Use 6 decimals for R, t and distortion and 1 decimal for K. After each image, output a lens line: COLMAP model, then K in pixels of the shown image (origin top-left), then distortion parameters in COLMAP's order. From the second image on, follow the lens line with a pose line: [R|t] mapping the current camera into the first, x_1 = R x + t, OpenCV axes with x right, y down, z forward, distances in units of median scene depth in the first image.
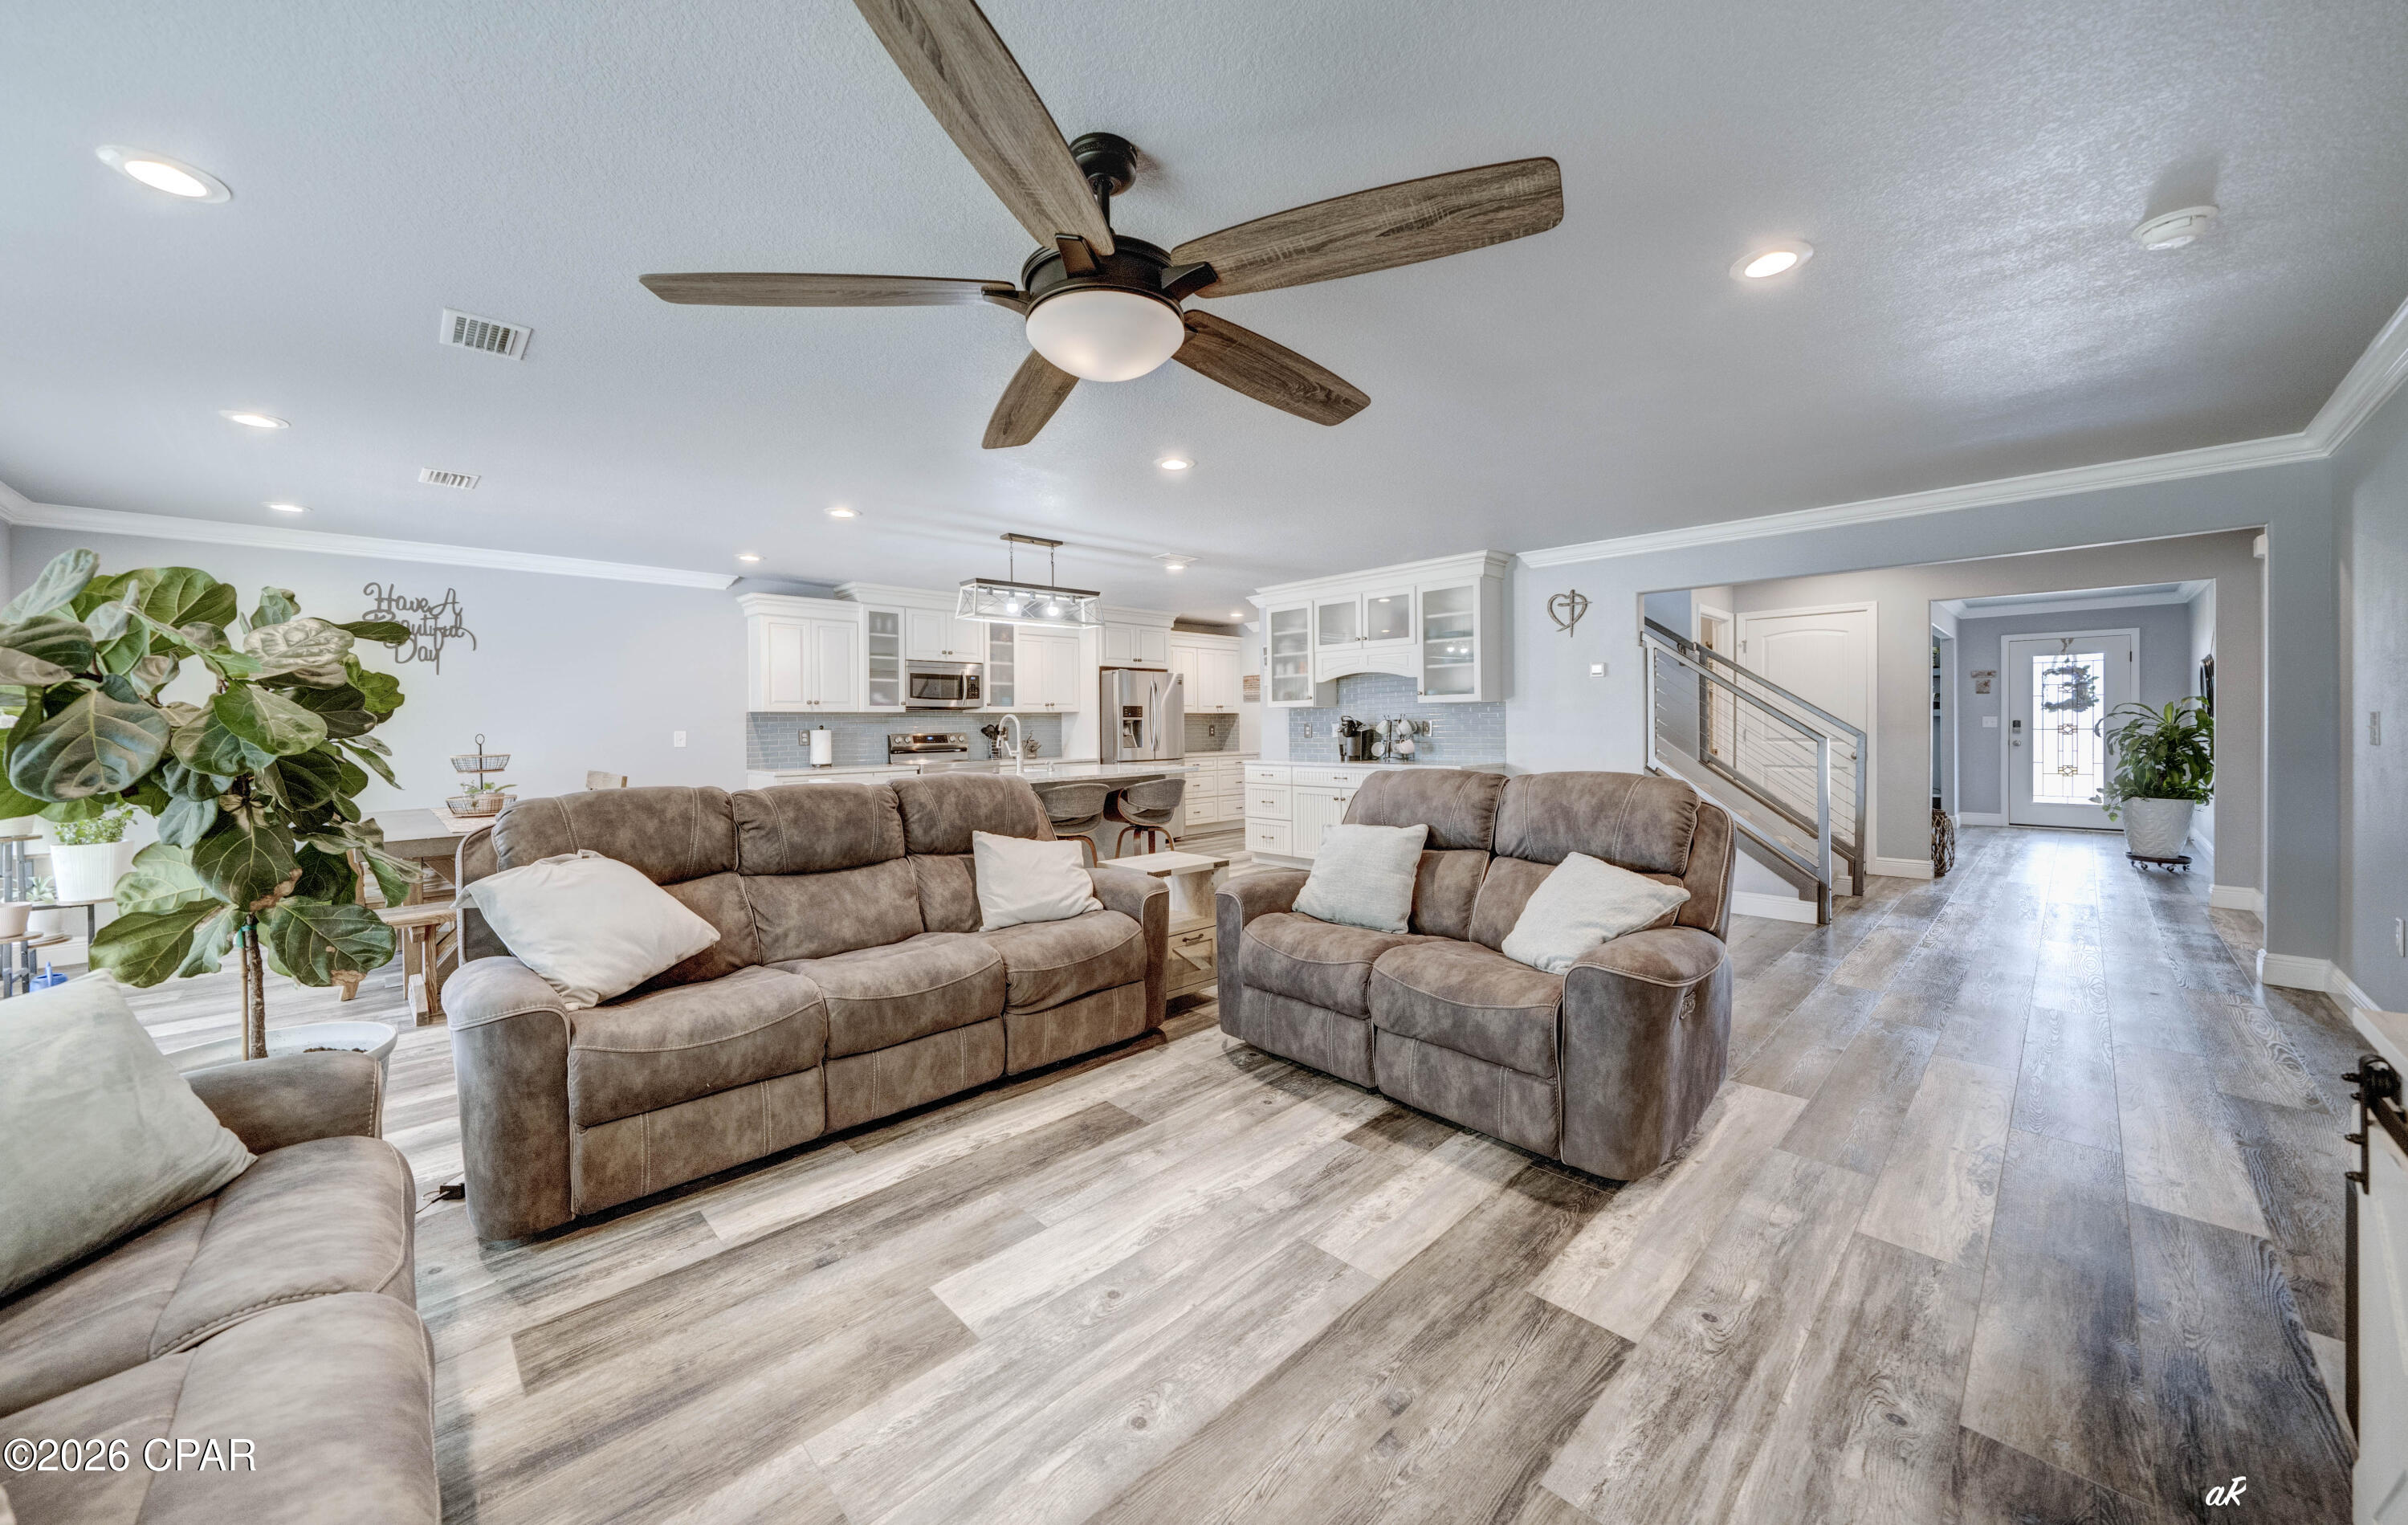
lens RADIAL K [[849.5, 0, 1186.1], [0, 849.5, 735.7], [0, 0, 1]] dist [-0.000999, -0.000102]
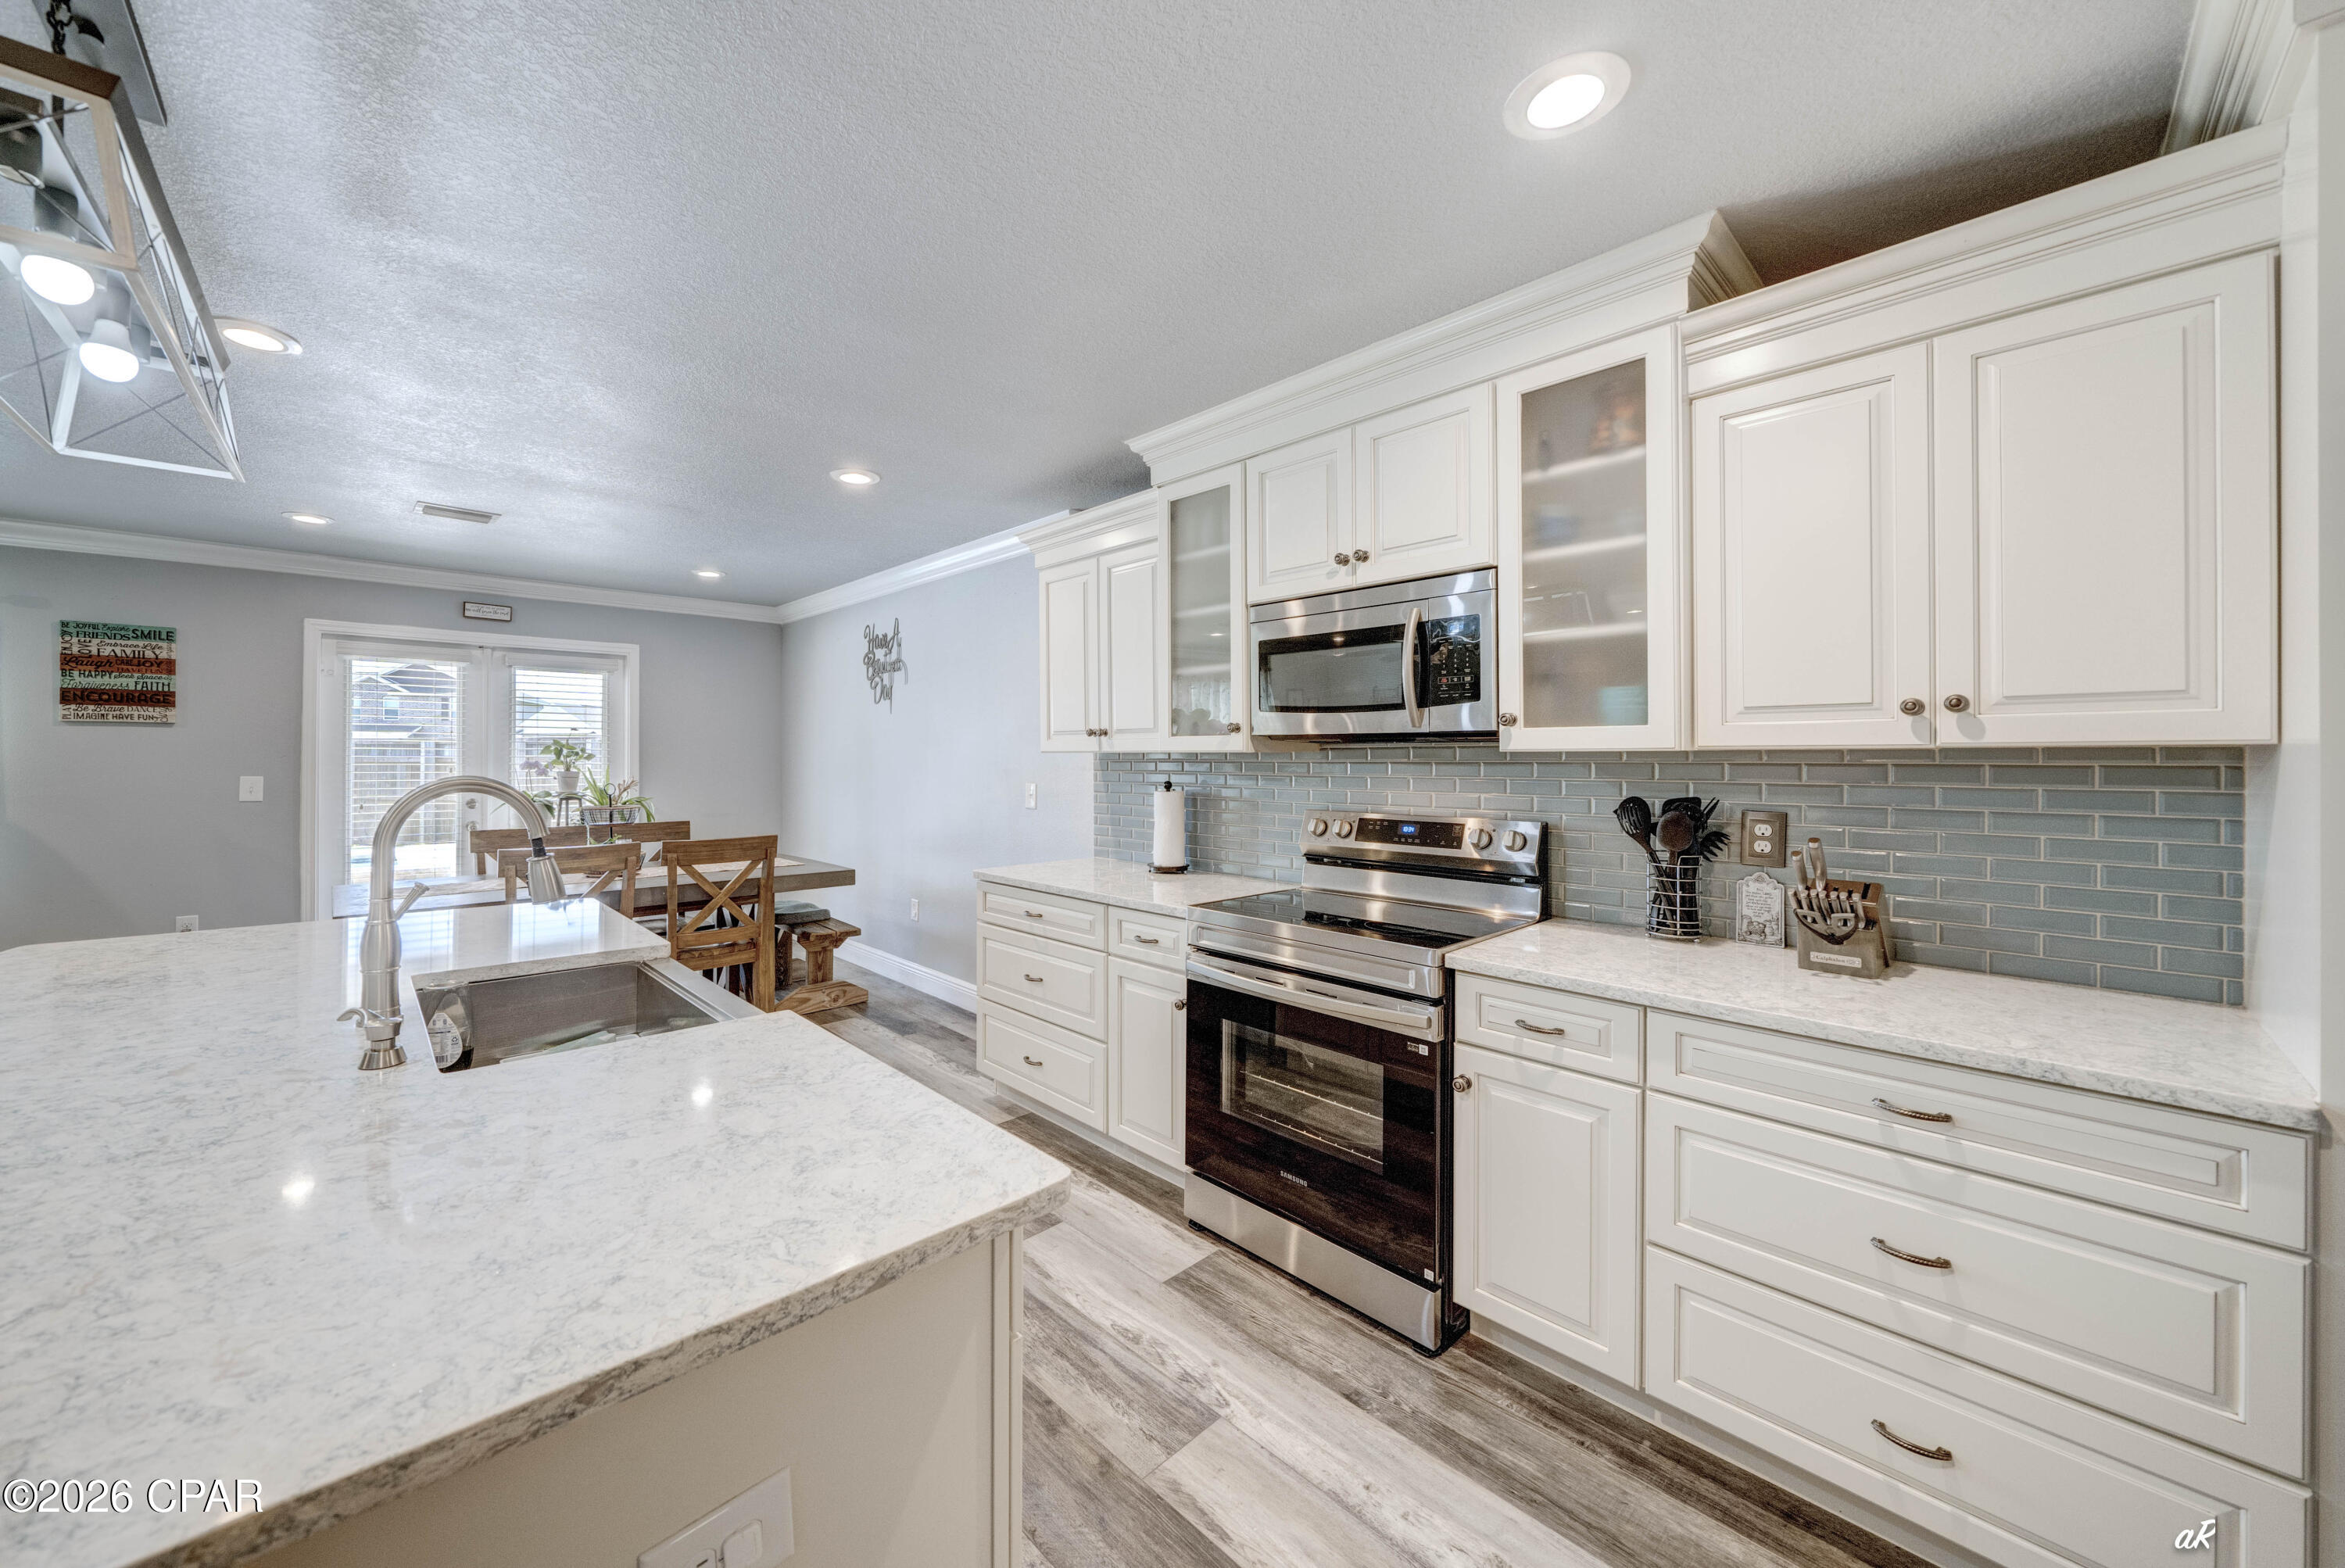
lens RADIAL K [[825.9, 0, 1178.1], [0, 825.9, 747.2], [0, 0, 1]] dist [-0.021473, 0.000004]
pose [[0.011157, 0.000679, -0.999938, 0.015282], [-0.012716, 0.999919, 0.000537, -0.030431], [0.999857, 0.012709, 0.011165, 1.001540]]
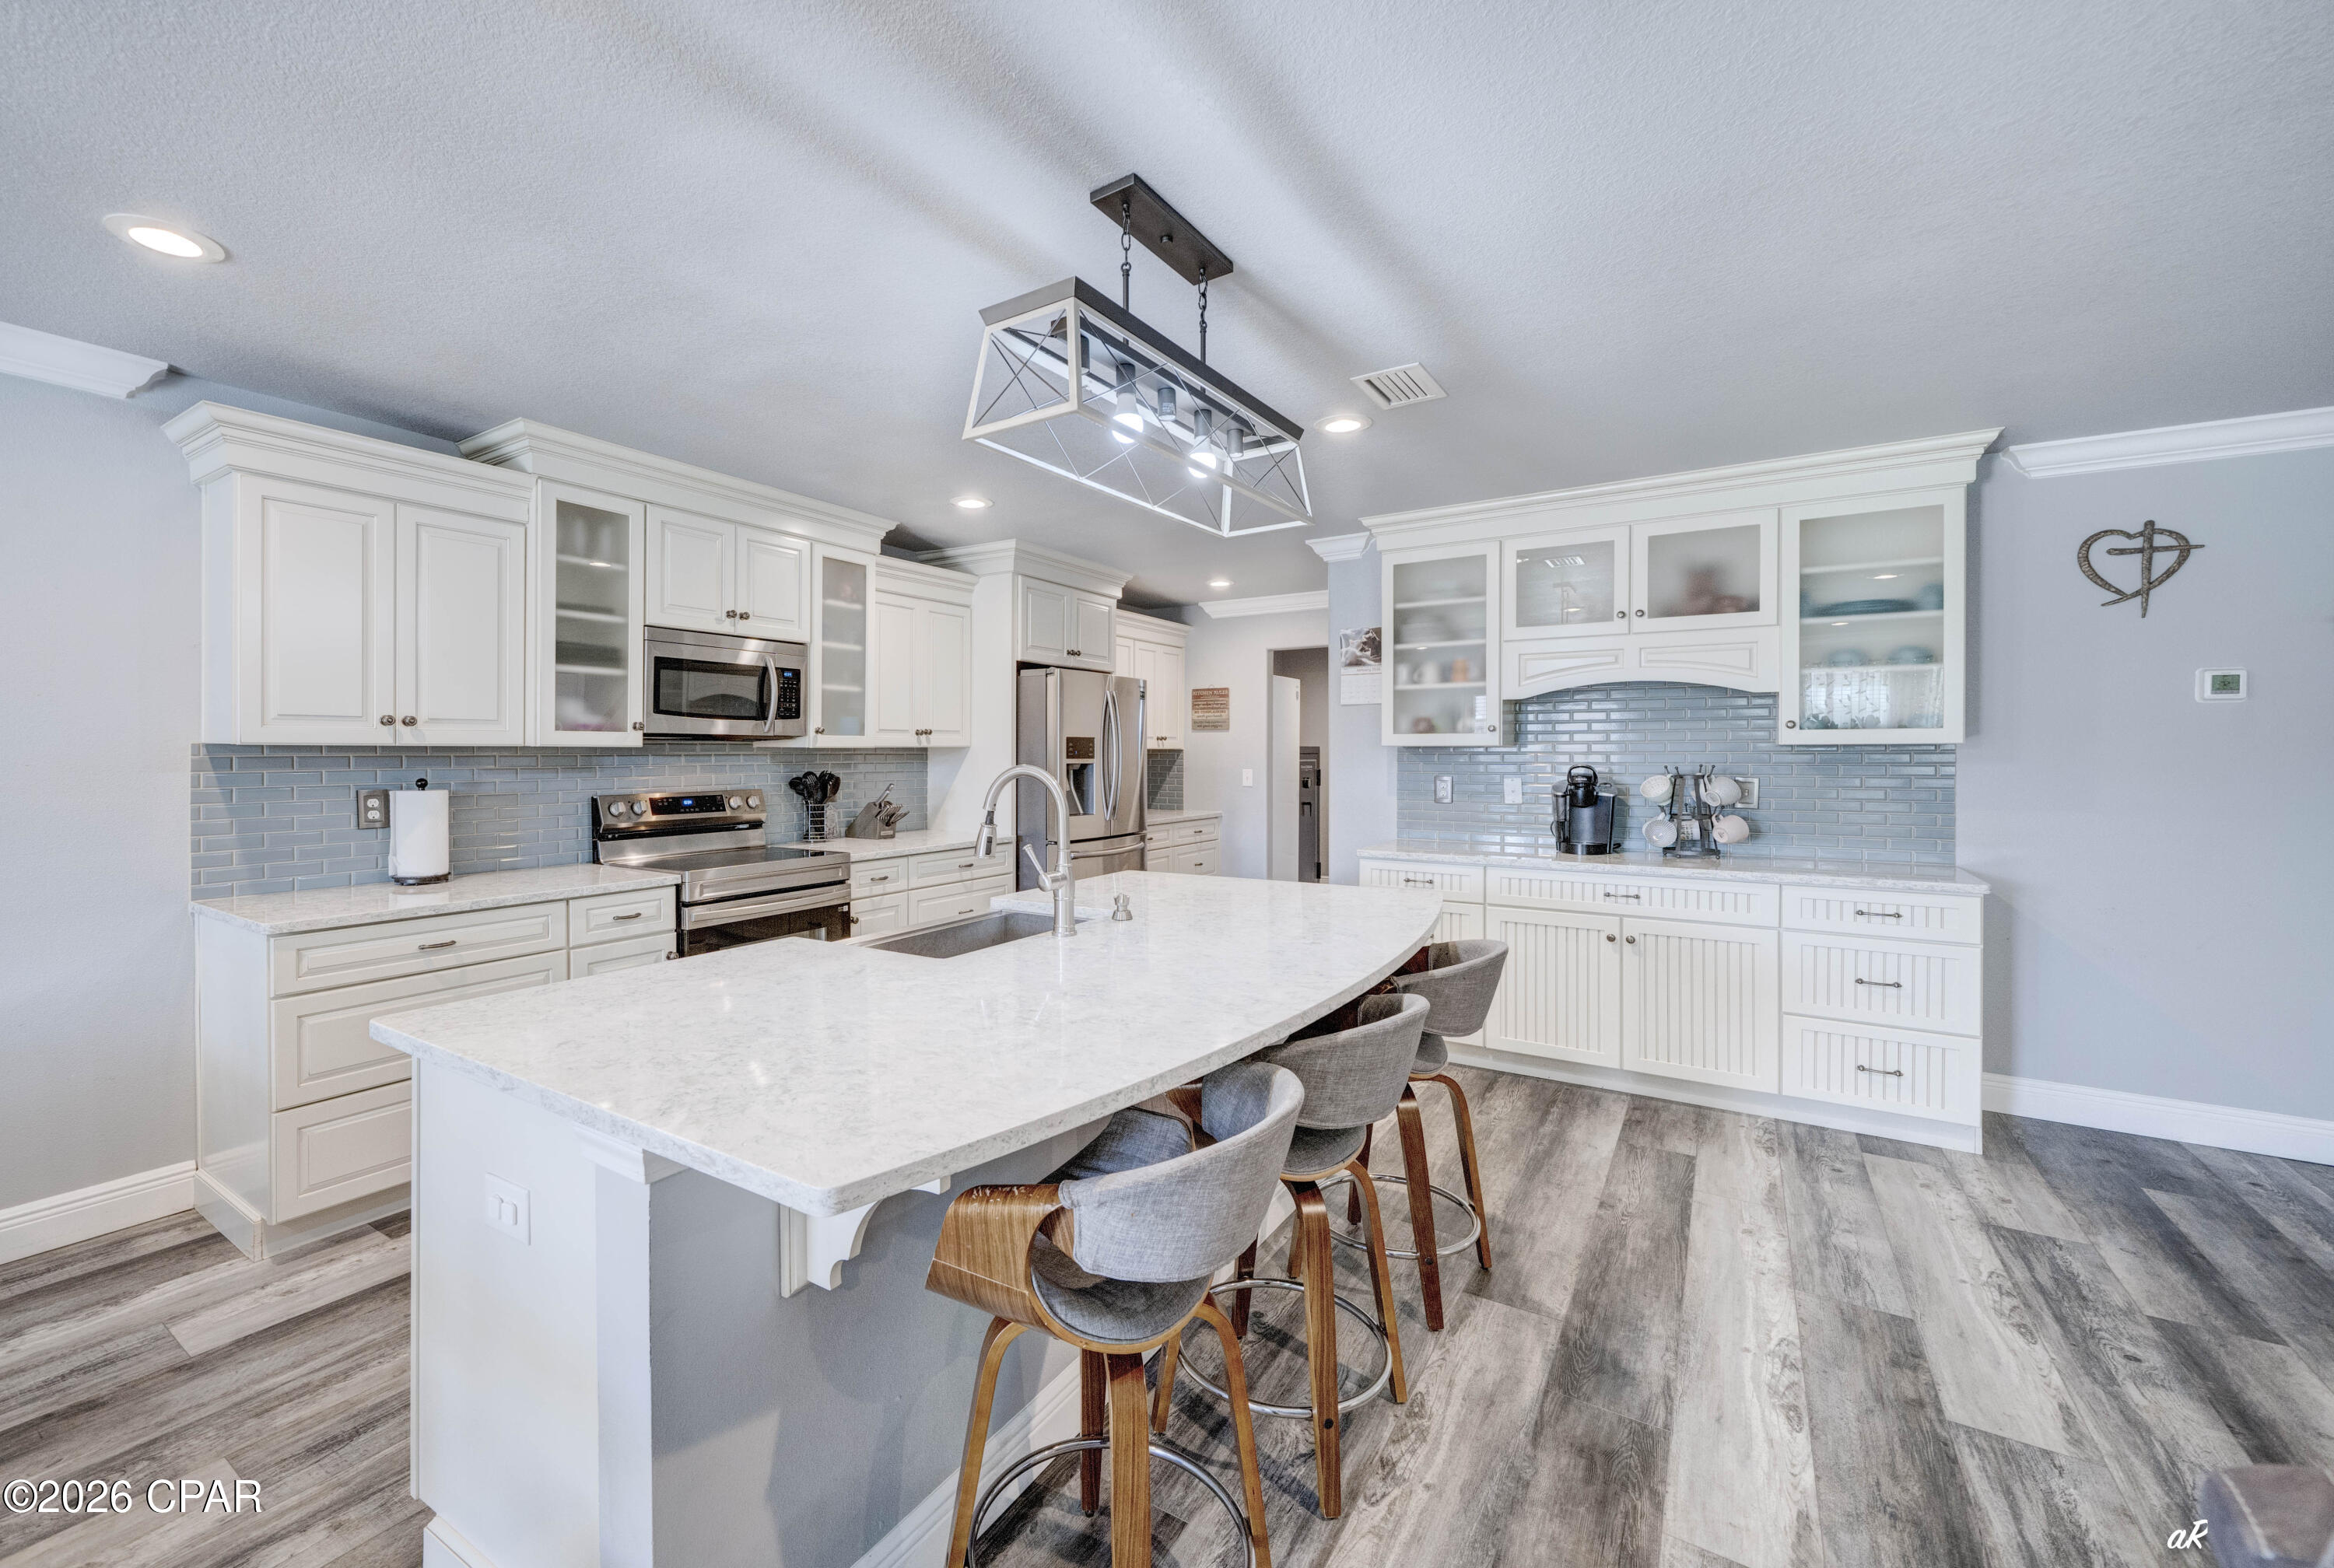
lens RADIAL K [[959.2, 0, 1087.0], [0, 959.2, 752.2], [0, 0, 1]] dist [-0.004903, 0.000102]
pose [[0.978500, 0.011592, 0.205920, -0.219930], [-0.008644, 0.999847, -0.015213, -0.020328], [-0.206065, 0.013106, 0.978451, 0.503992]]
